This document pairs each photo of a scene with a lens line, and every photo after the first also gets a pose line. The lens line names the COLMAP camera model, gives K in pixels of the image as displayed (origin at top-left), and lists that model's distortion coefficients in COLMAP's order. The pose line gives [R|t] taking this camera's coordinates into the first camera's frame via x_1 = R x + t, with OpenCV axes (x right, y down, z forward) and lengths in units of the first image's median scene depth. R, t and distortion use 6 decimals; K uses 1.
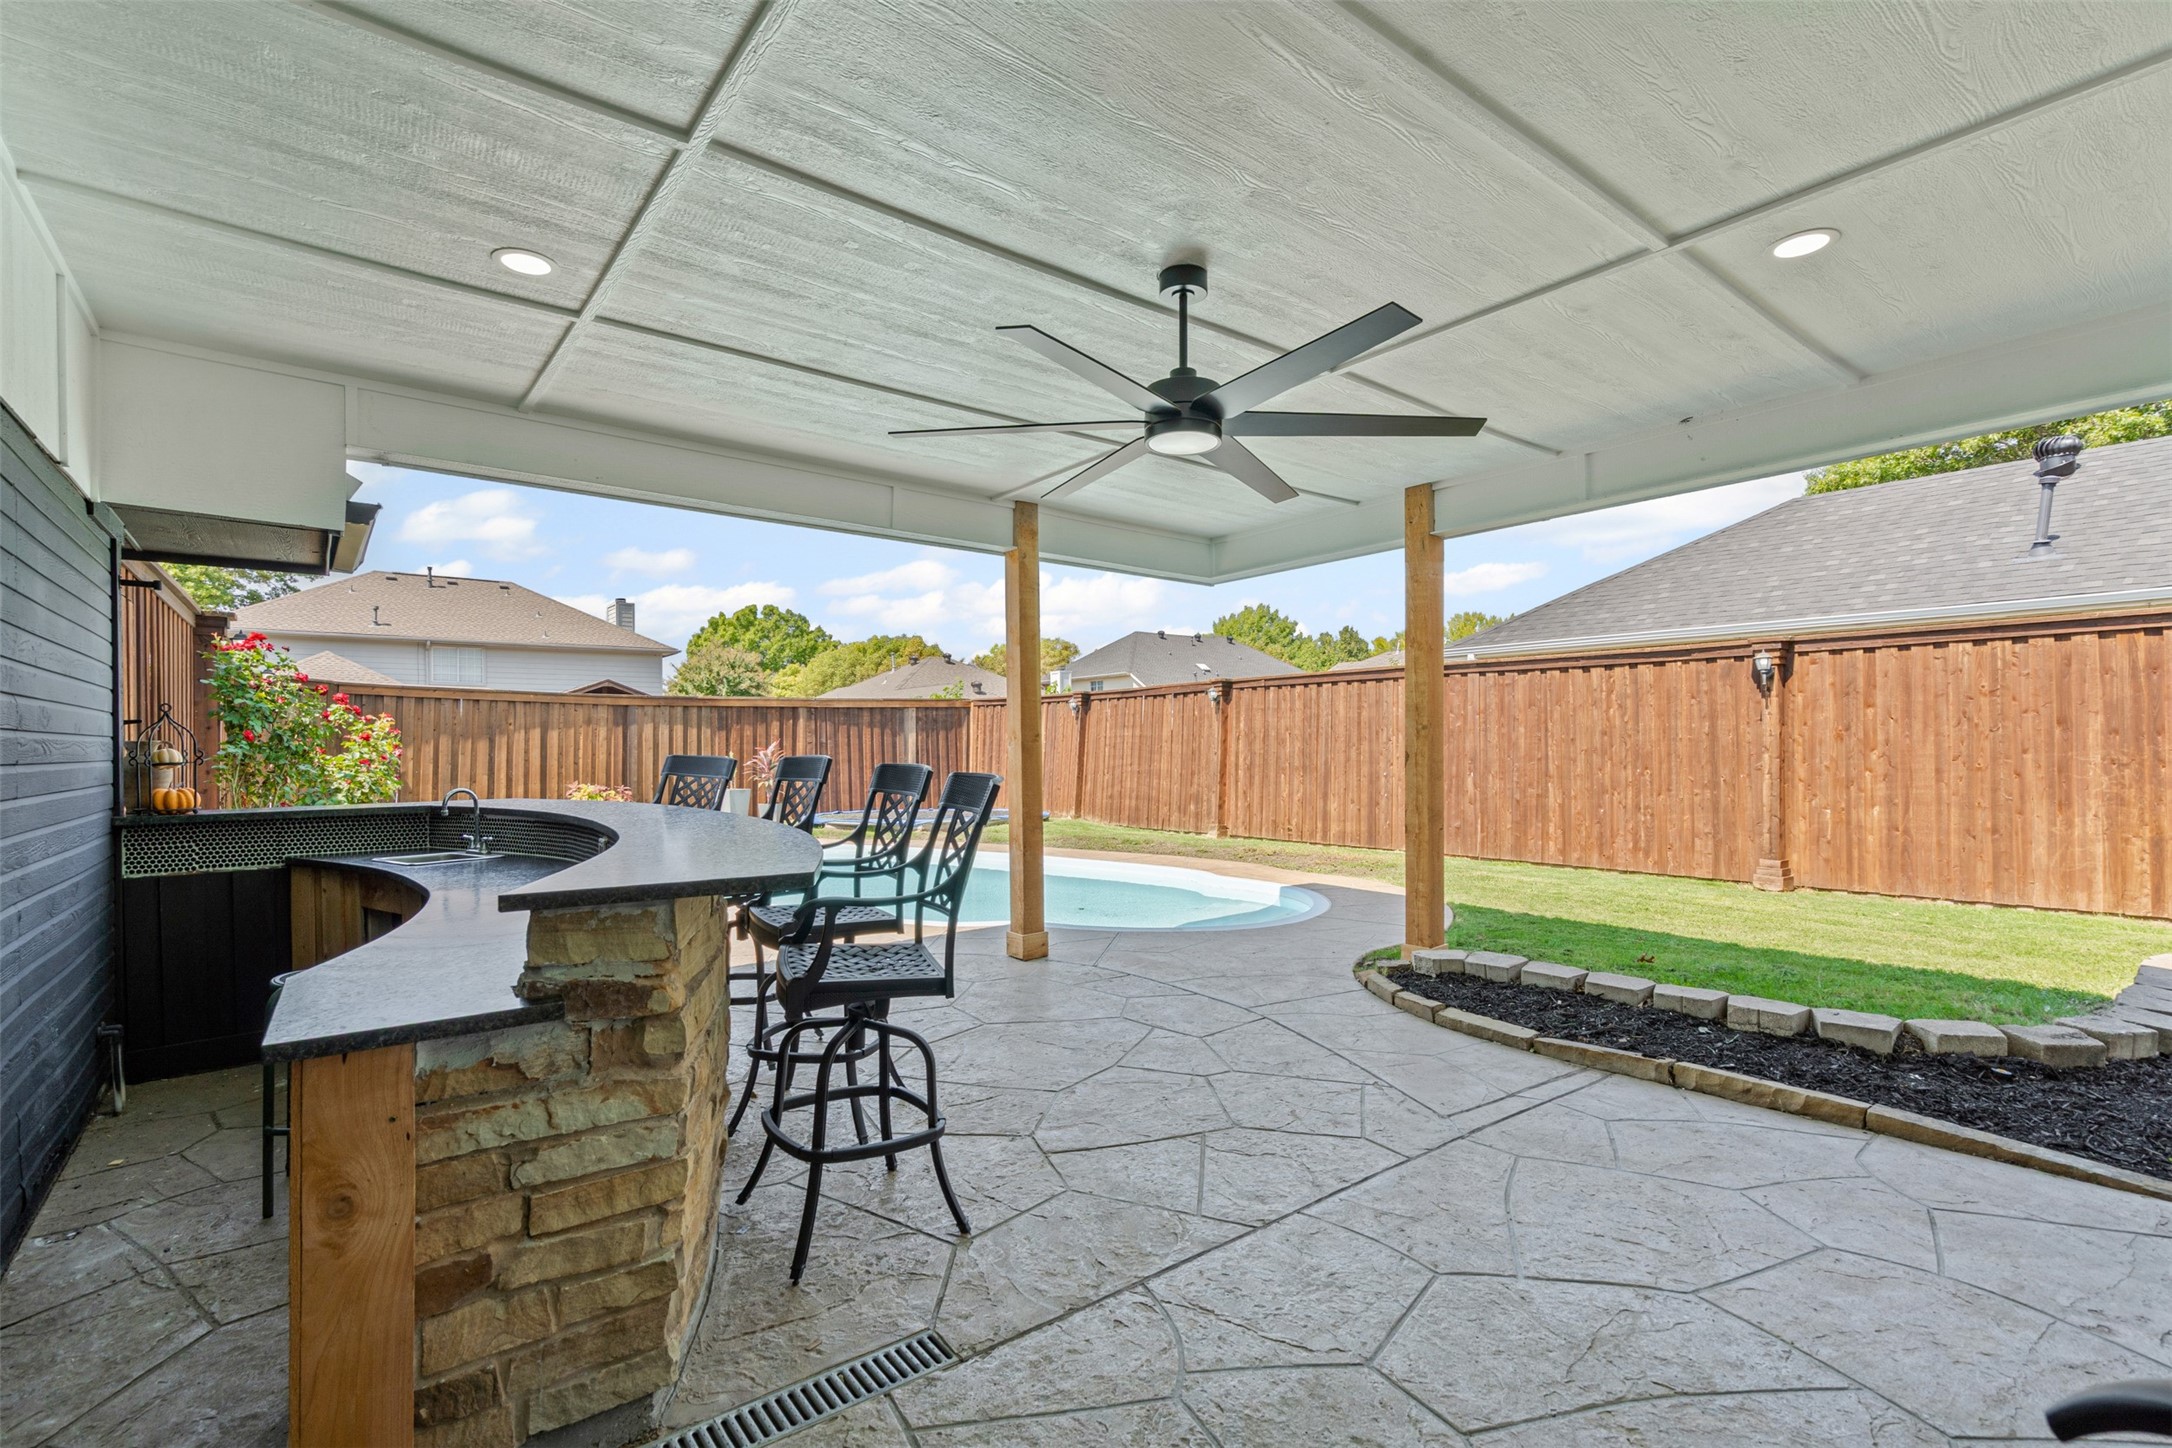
lens RADIAL K [[1009.3, 0, 1075.4], [0, 1009.3, 741.5], [0, 0, 1]] dist [-0.002922, 0.000025]
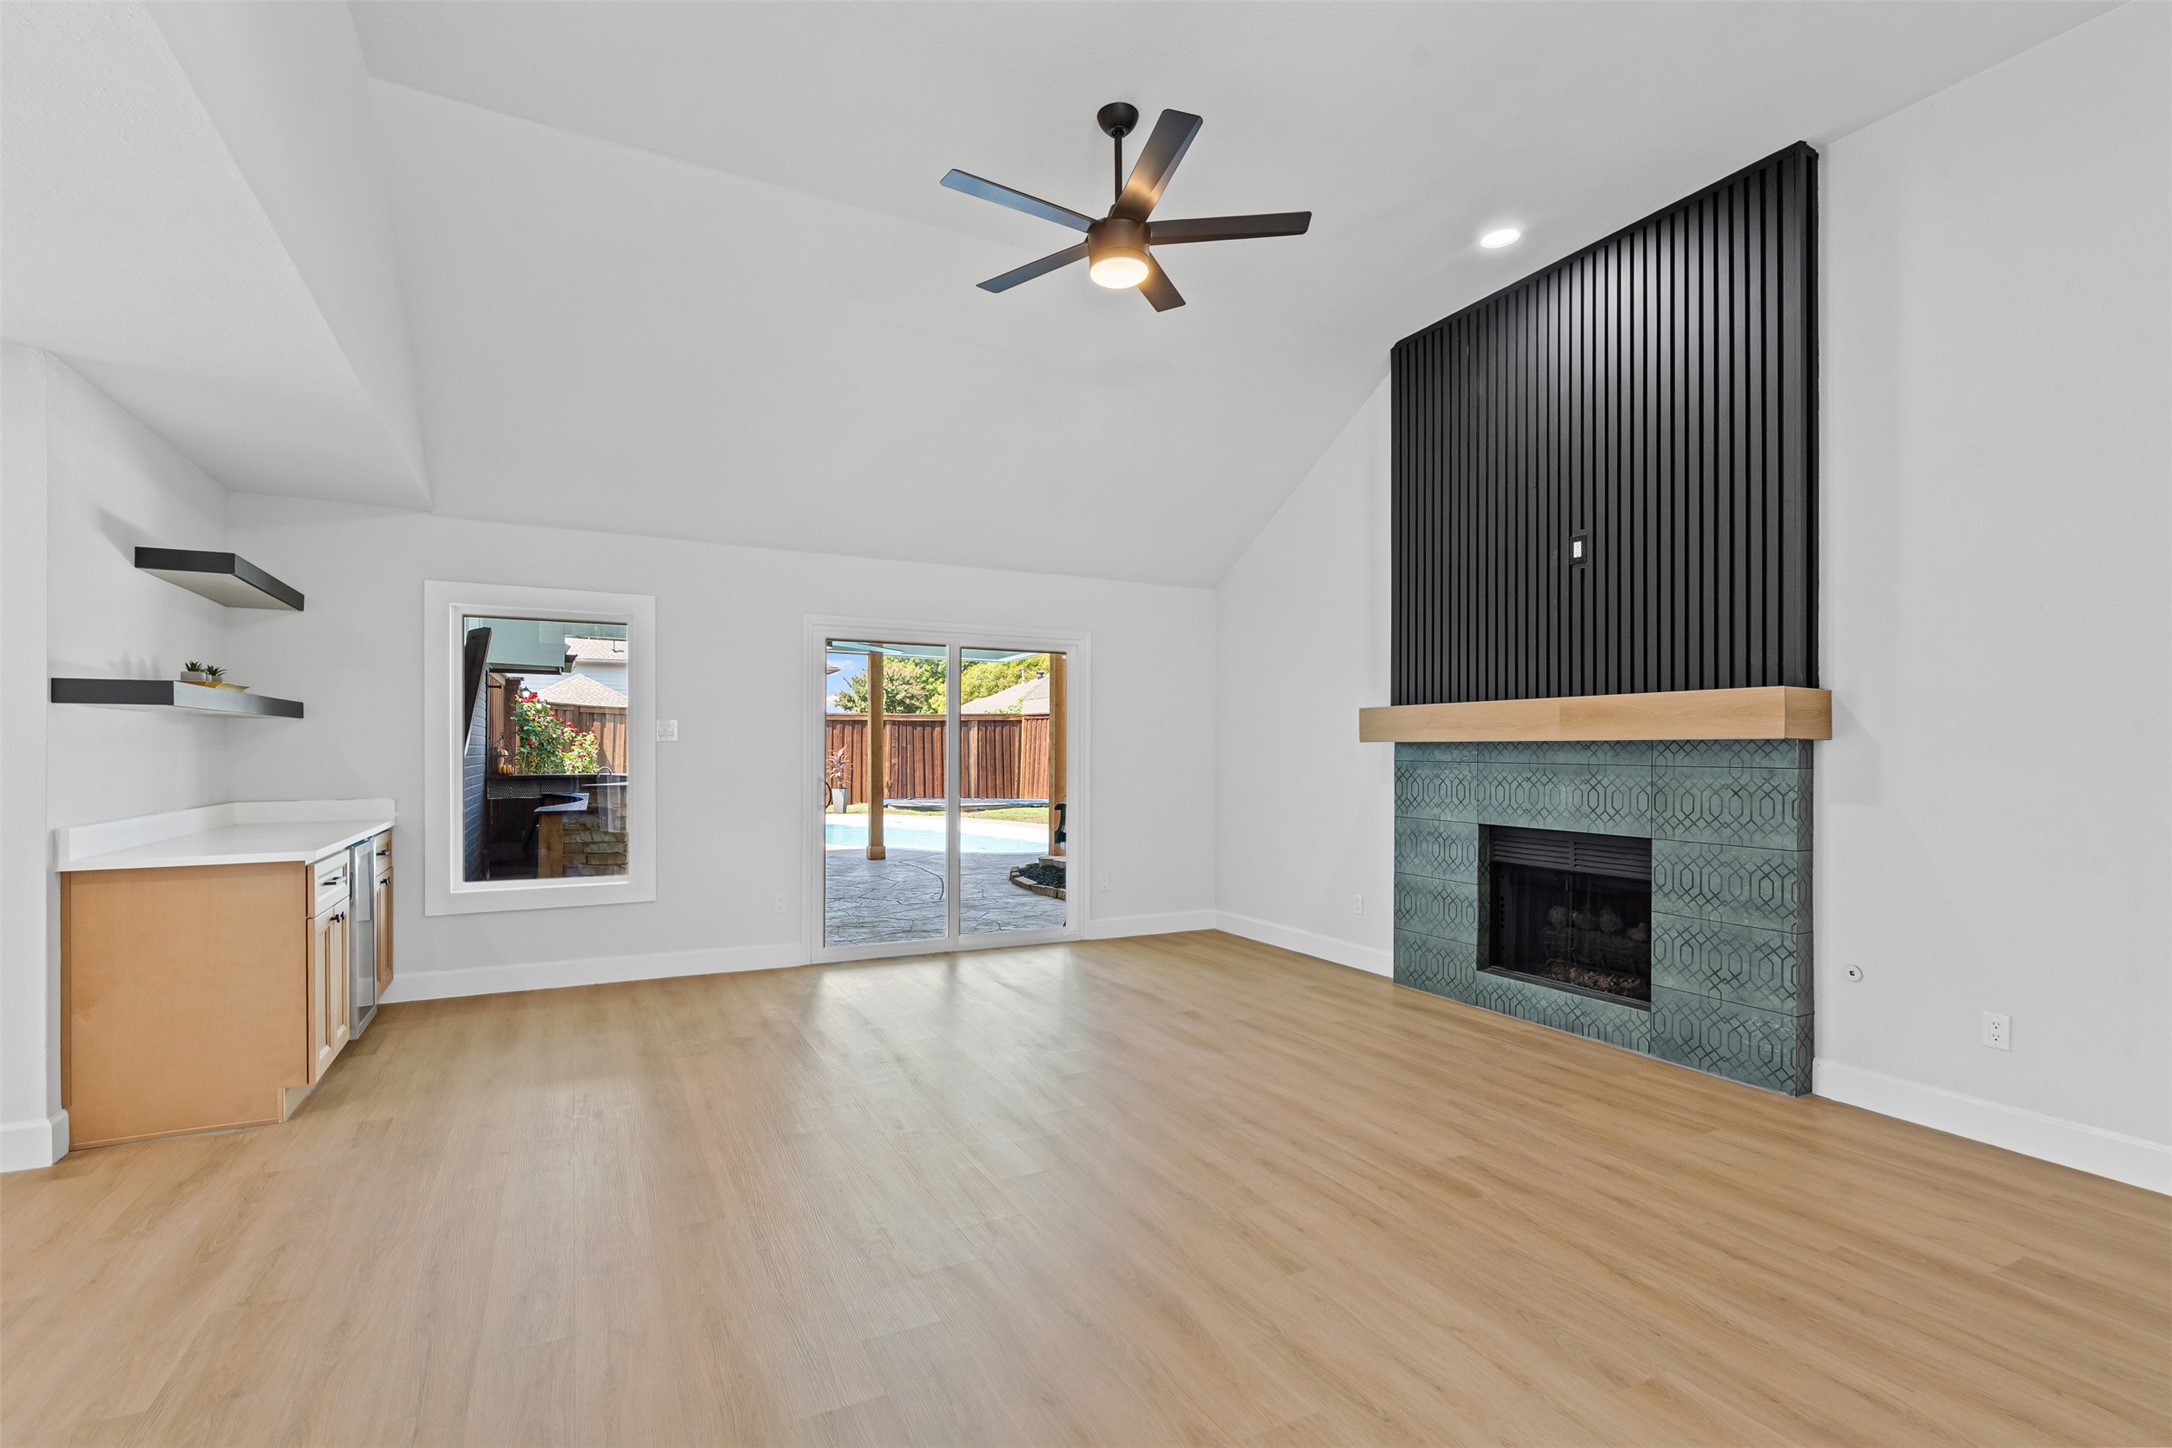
lens RADIAL K [[994.1, 0, 1068.2], [0, 994.1, 737.2], [0, 0, 1]] dist [0.001195, 0.001122]
pose [[0.982055, 0.003559, -0.188564, 0.338820], [-0.004845, 0.999968, -0.006361, -0.005555], [0.188535, 0.007161, 0.982040, -0.415661]]
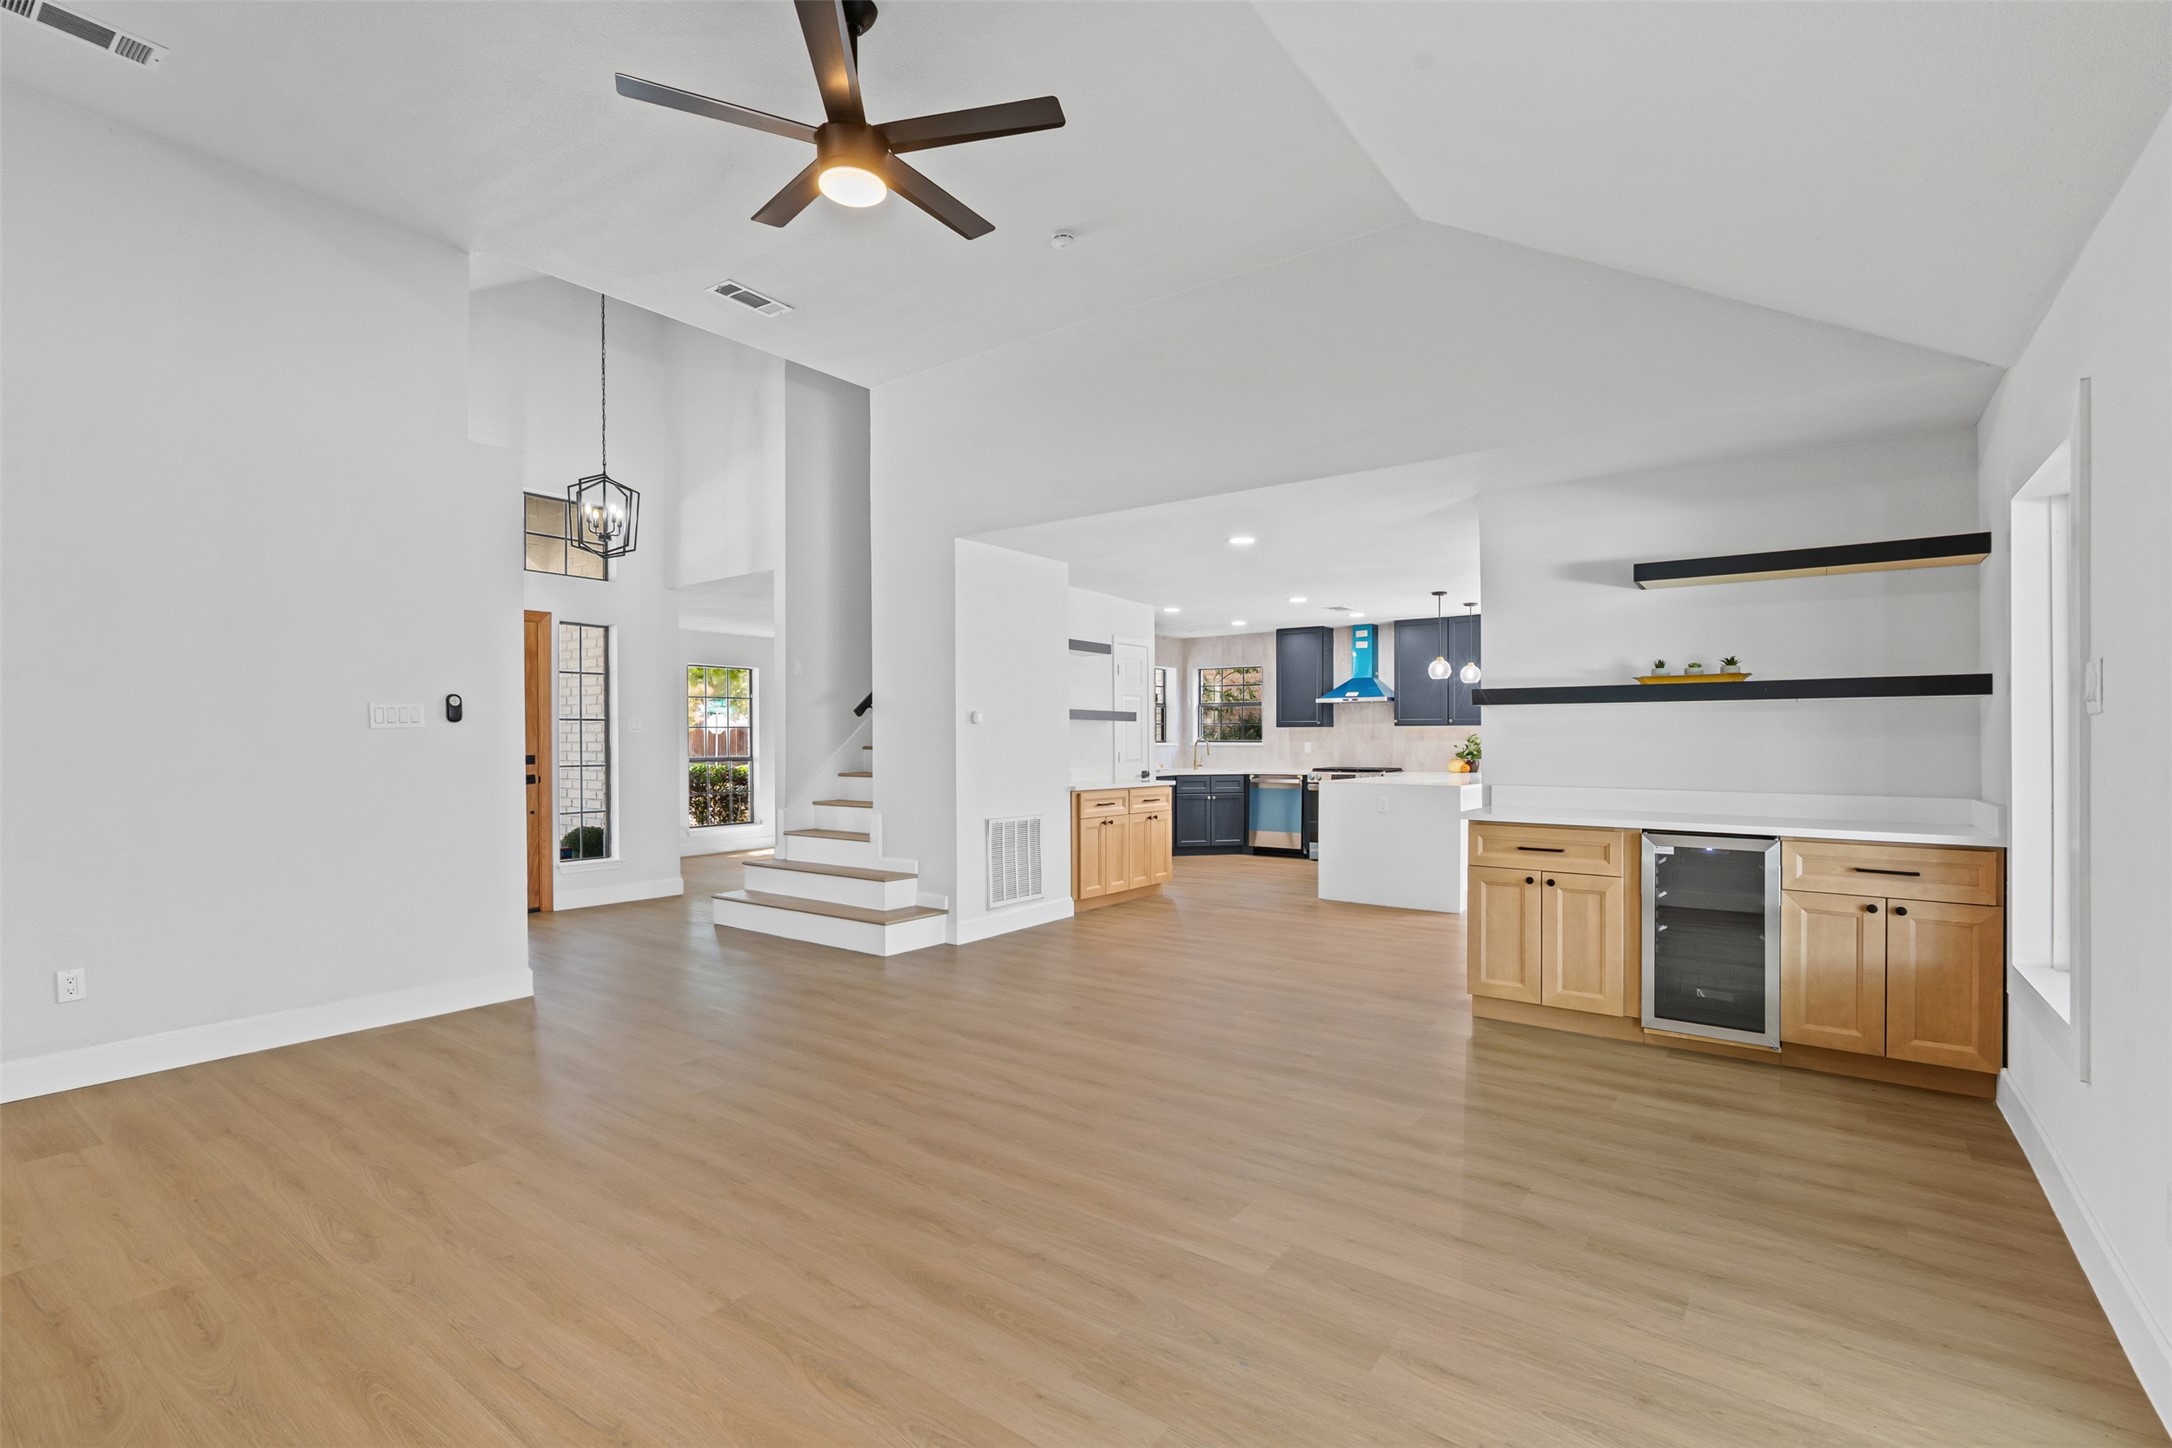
lens RADIAL K [[994.1, 0, 1068.2], [0, 994.1, 737.2], [0, 0, 1]] dist [0.001195, 0.001122]
pose [[-0.965432, 0.005596, -0.260593, 0.313432], [0.006539, 0.999975, -0.002750, -0.001295], [0.260571, -0.004359, -0.965445, 0.109445]]
